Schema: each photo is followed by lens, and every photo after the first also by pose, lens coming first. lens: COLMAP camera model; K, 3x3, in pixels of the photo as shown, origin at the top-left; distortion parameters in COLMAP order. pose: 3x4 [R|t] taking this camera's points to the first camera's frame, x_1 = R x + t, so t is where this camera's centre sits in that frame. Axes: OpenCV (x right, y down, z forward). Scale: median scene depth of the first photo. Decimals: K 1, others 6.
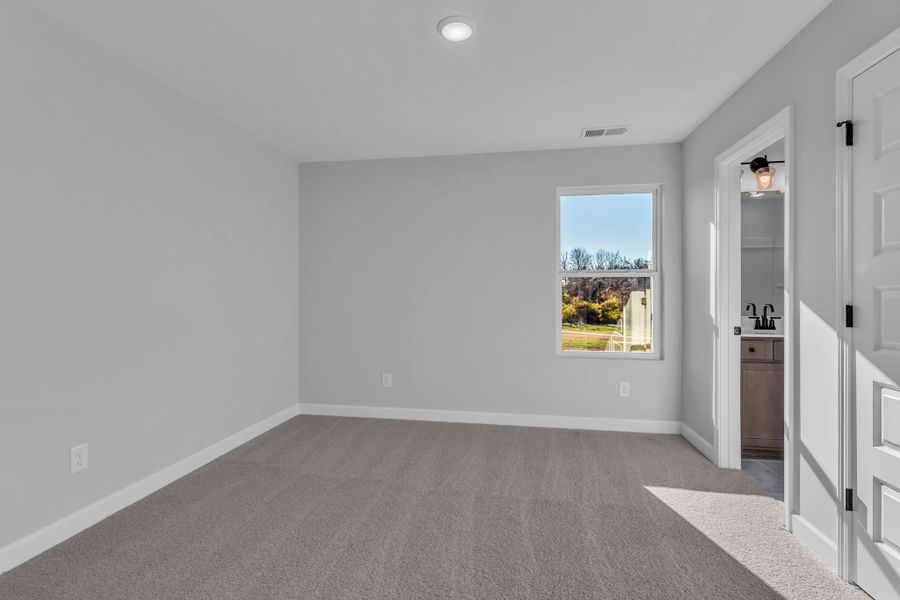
lens RADIAL K [[426.7, 0, 450.0], [0, 426.7, 300.0], [0, 0, 1]] dist [-0.001771, -0.000539]
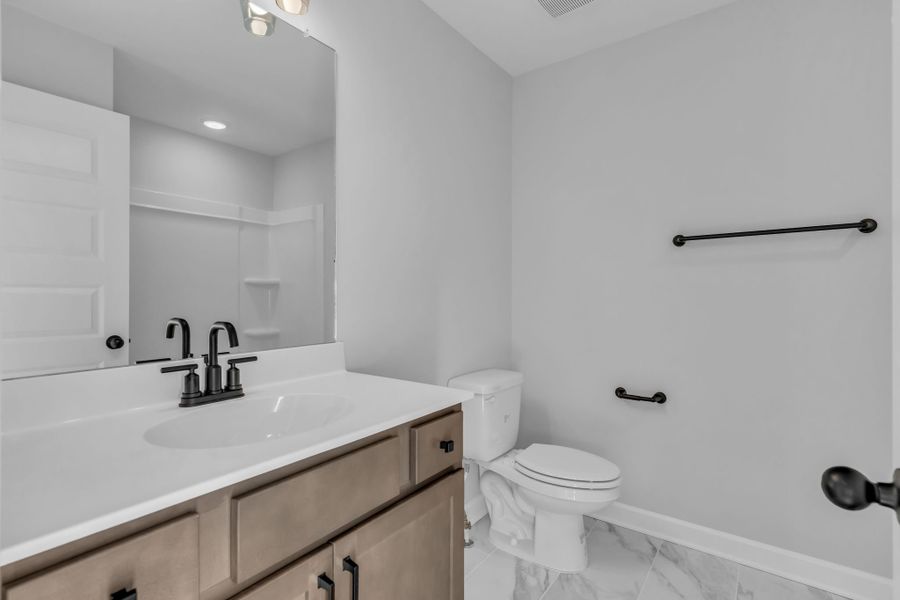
lens RADIAL K [[426.7, 0, 450.0], [0, 426.7, 300.0], [0, 0, 1]] dist [-0.001771, -0.000539]
pose [[0.451908, -0.002560, 0.892061, 0.532494], [0.002648, 0.999995, 0.001528, -0.006811], [-0.892060, 0.001671, 0.451913, 0.694836]]
